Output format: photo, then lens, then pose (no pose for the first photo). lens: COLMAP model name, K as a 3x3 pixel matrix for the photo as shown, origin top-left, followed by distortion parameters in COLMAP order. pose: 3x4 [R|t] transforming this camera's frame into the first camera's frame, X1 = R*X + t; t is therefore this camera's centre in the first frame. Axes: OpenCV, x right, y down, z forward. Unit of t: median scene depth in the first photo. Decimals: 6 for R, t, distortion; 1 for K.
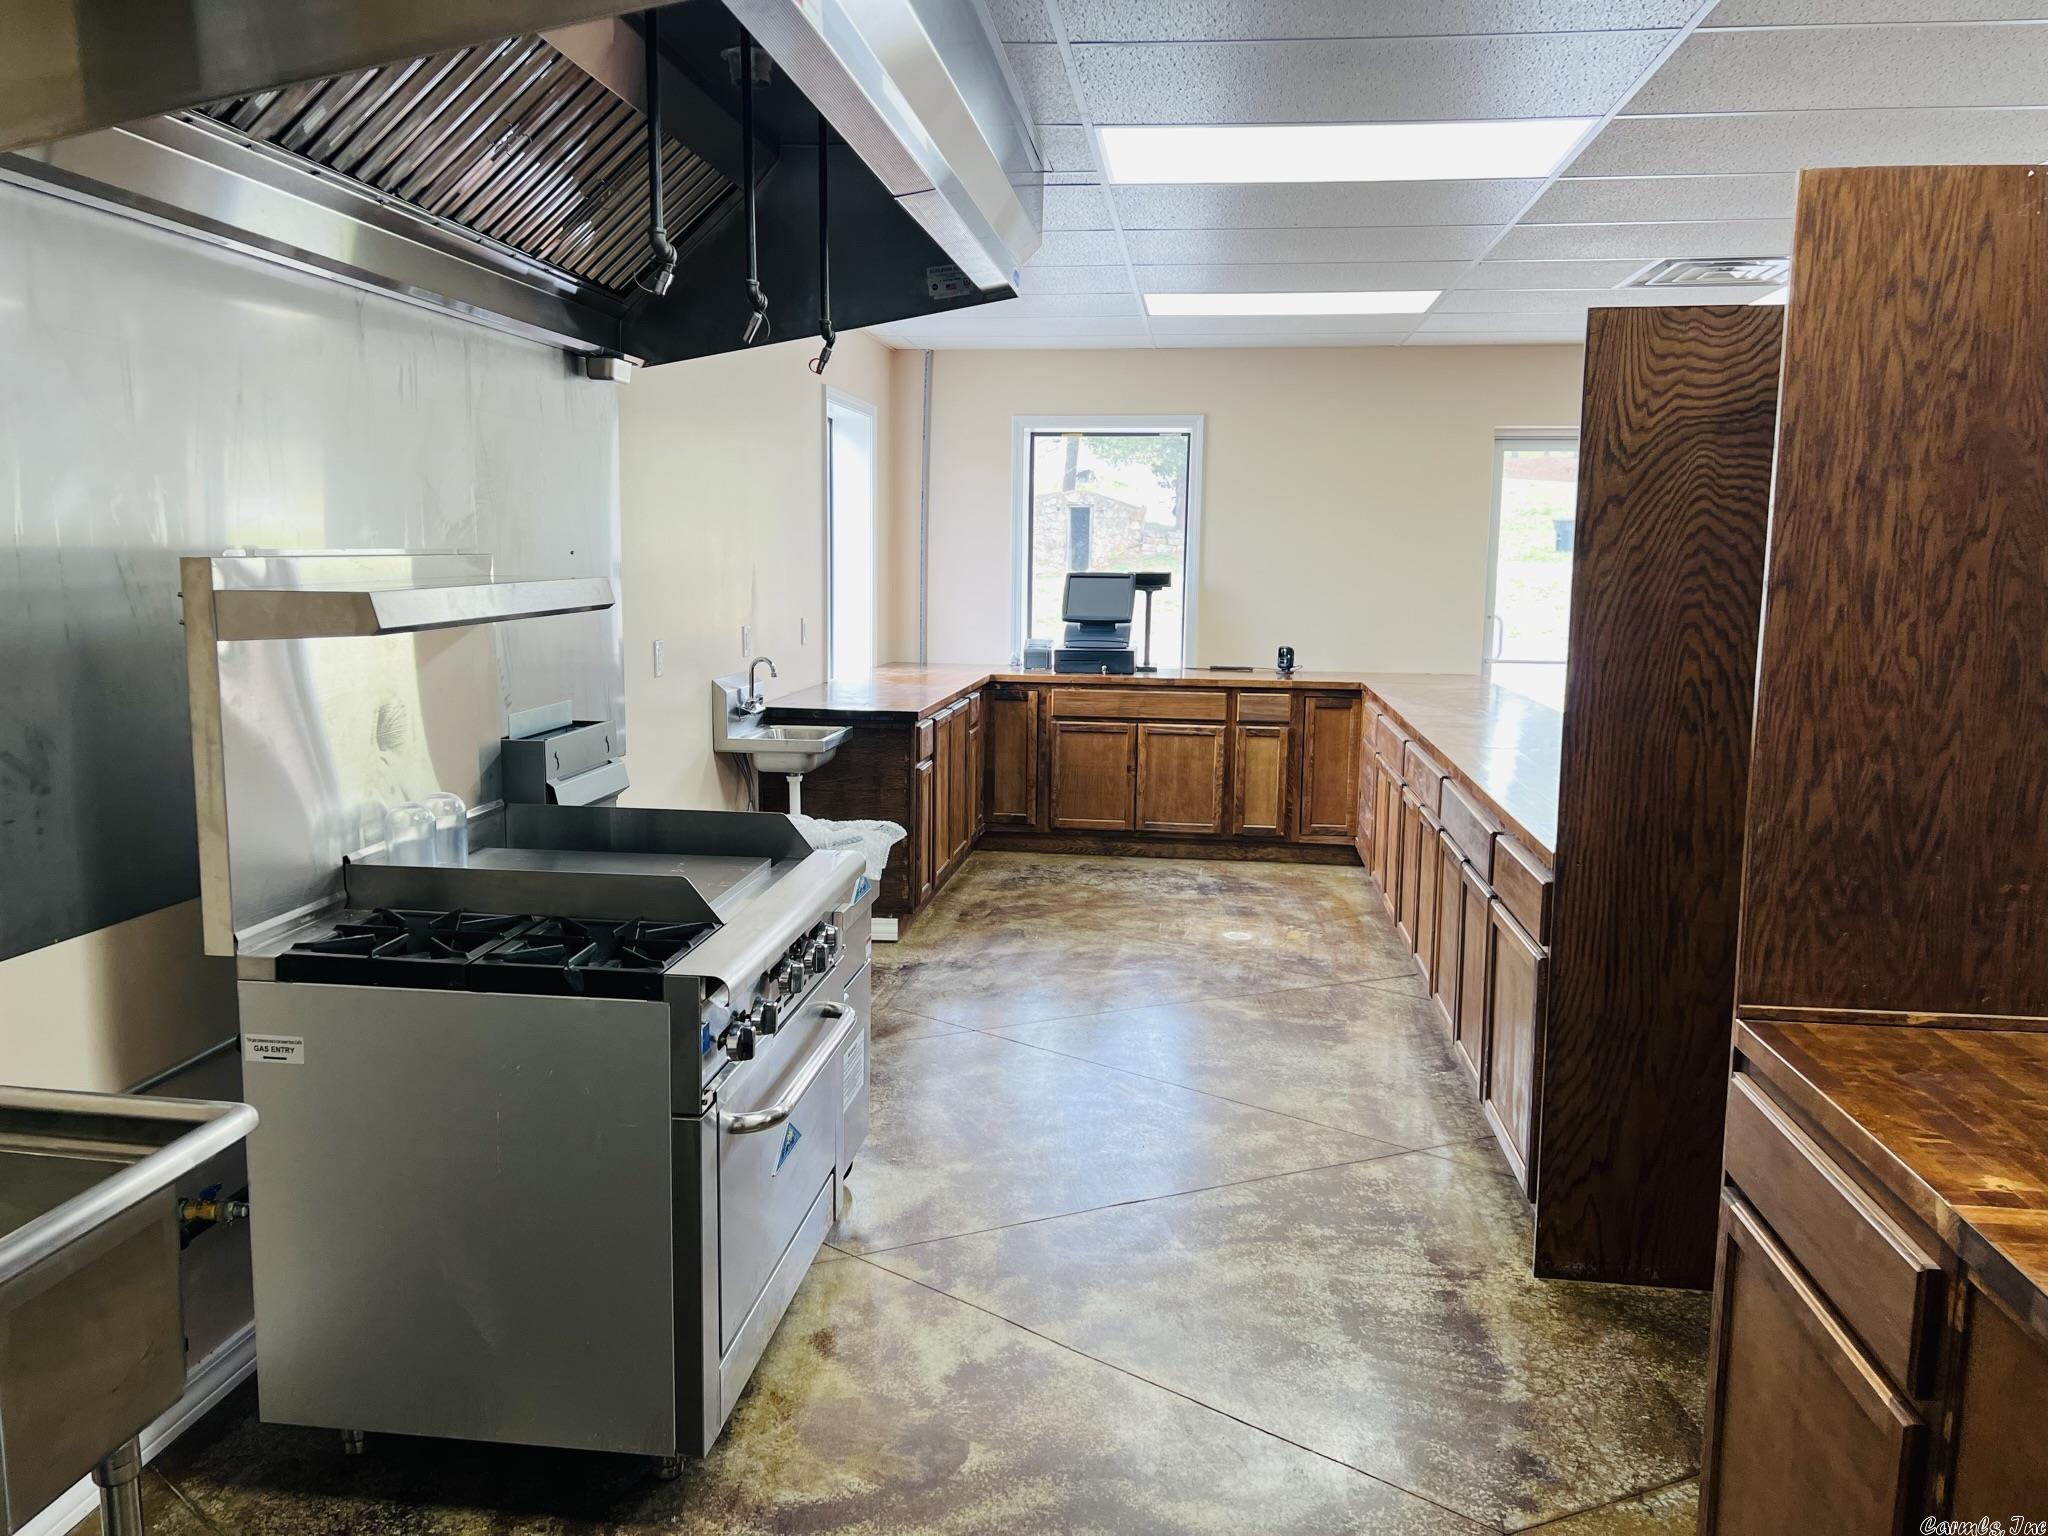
lens RADIAL K [[1539.8, 0, 1022.2], [0, 1539.8, 745.5], [0, 0, 1]] dist [0.035129, -0.027964]
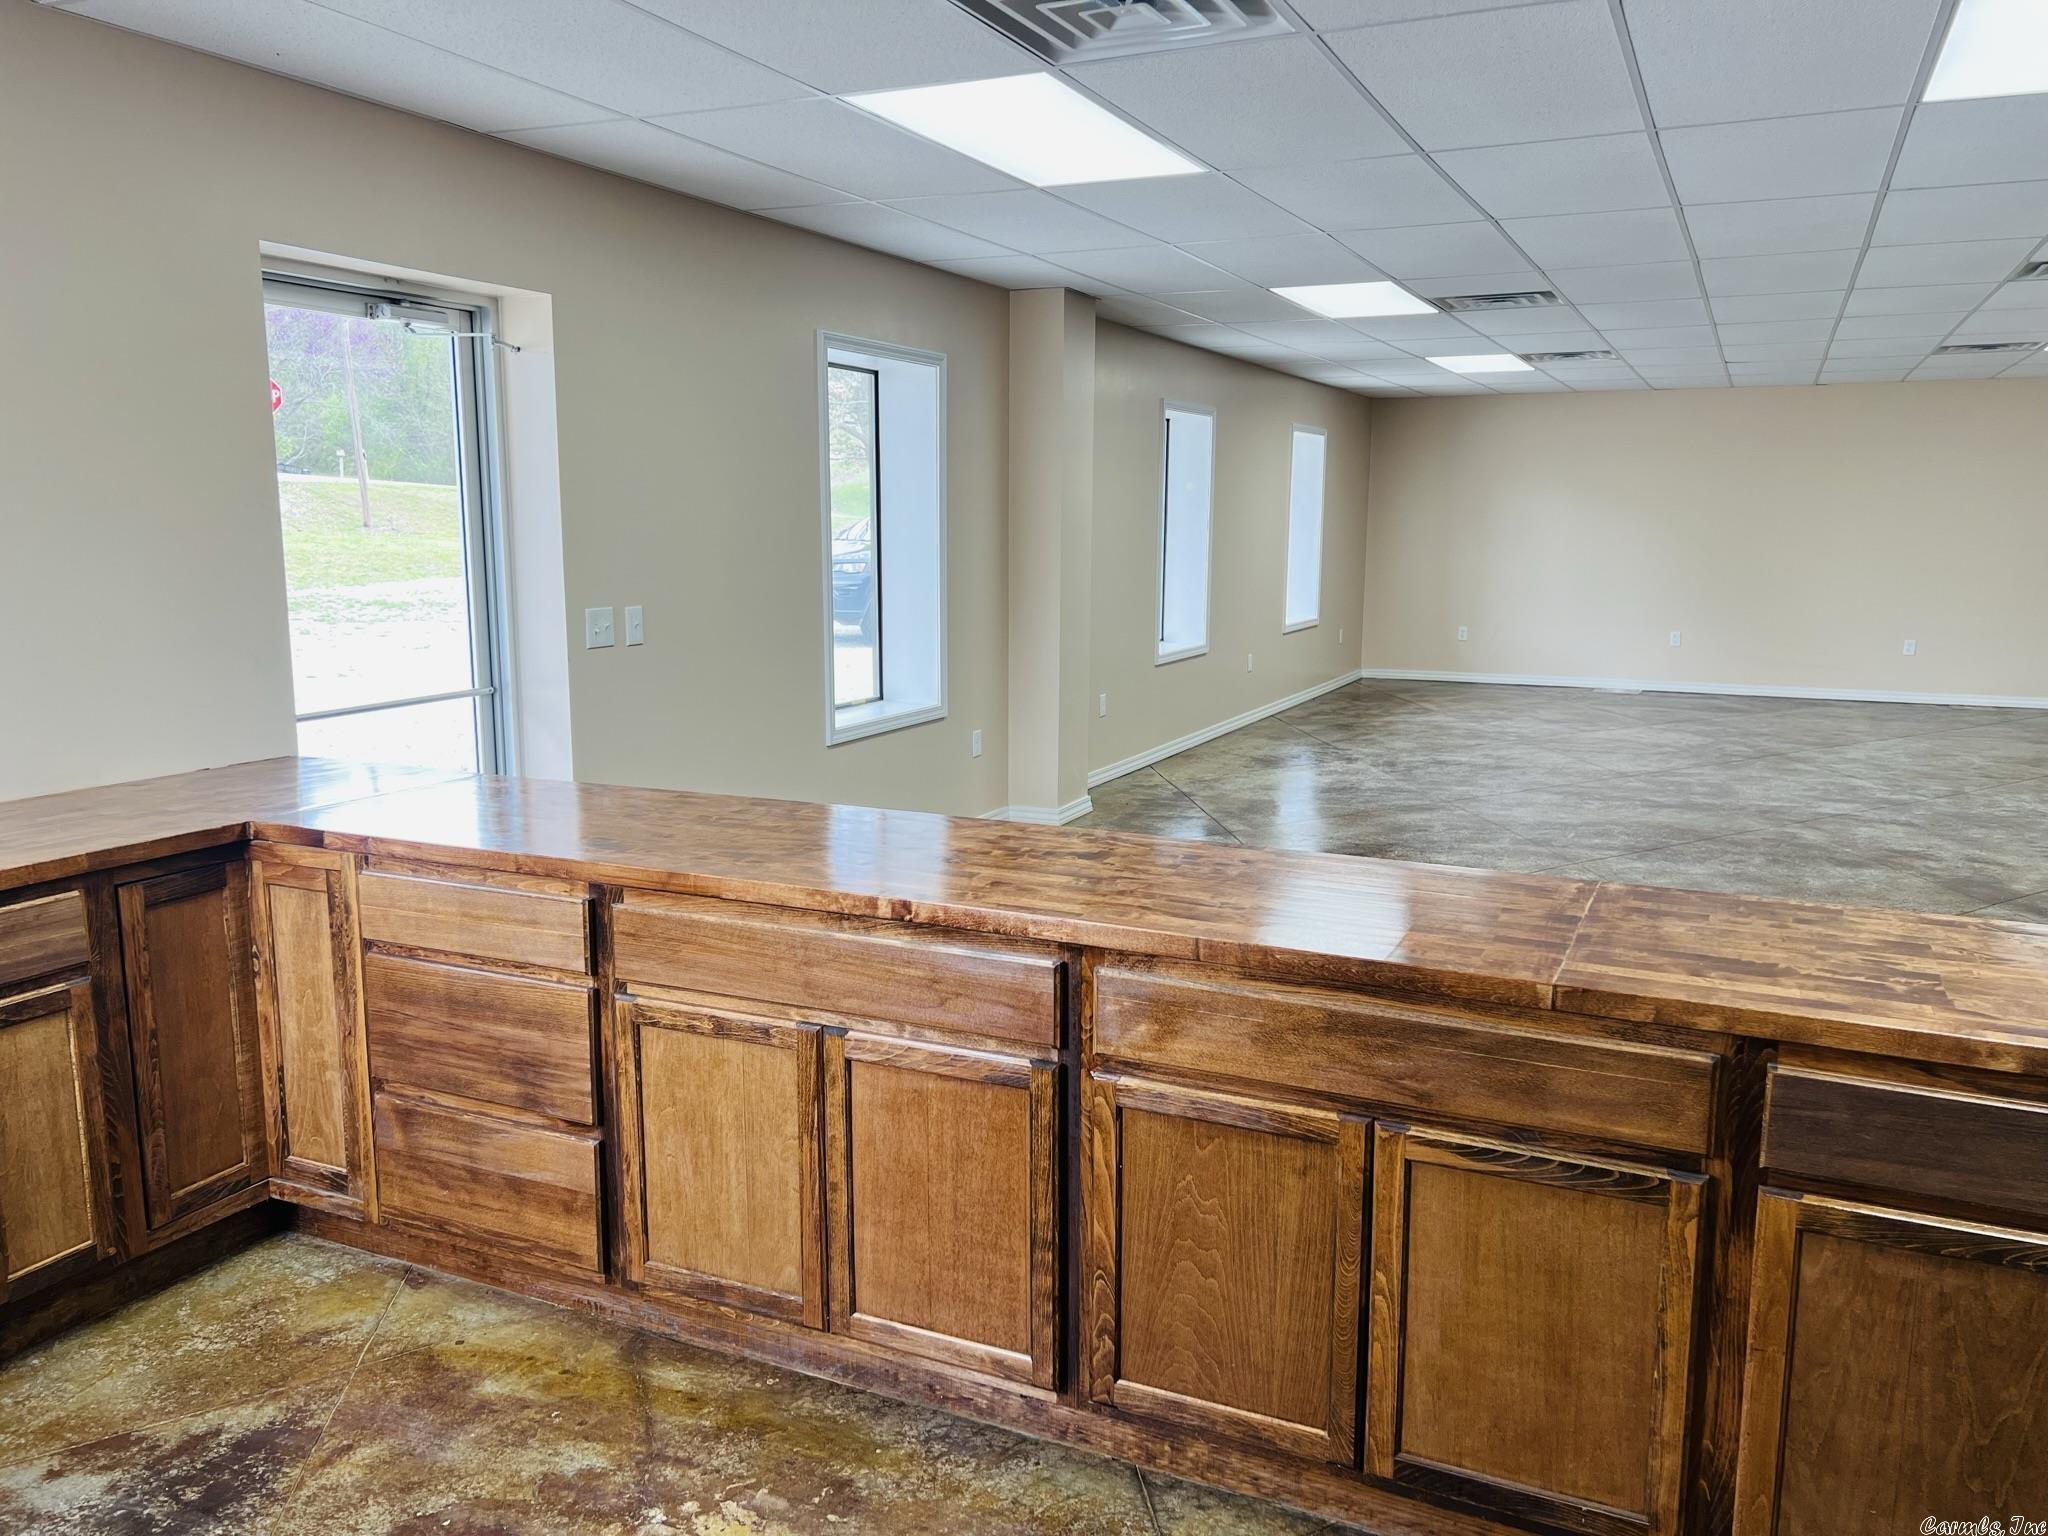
lens RADIAL K [[1539.8, 0, 1024.9], [0, 1539.8, 766.5], [0, 0, 1]] dist [0.035129, -0.027964]
pose [[0.321295, -0.164266, 0.932623, -0.103690], [0.107940, 0.984774, 0.136265, -0.094606], [-0.940807, 0.056886, 0.334134, 0.701718]]
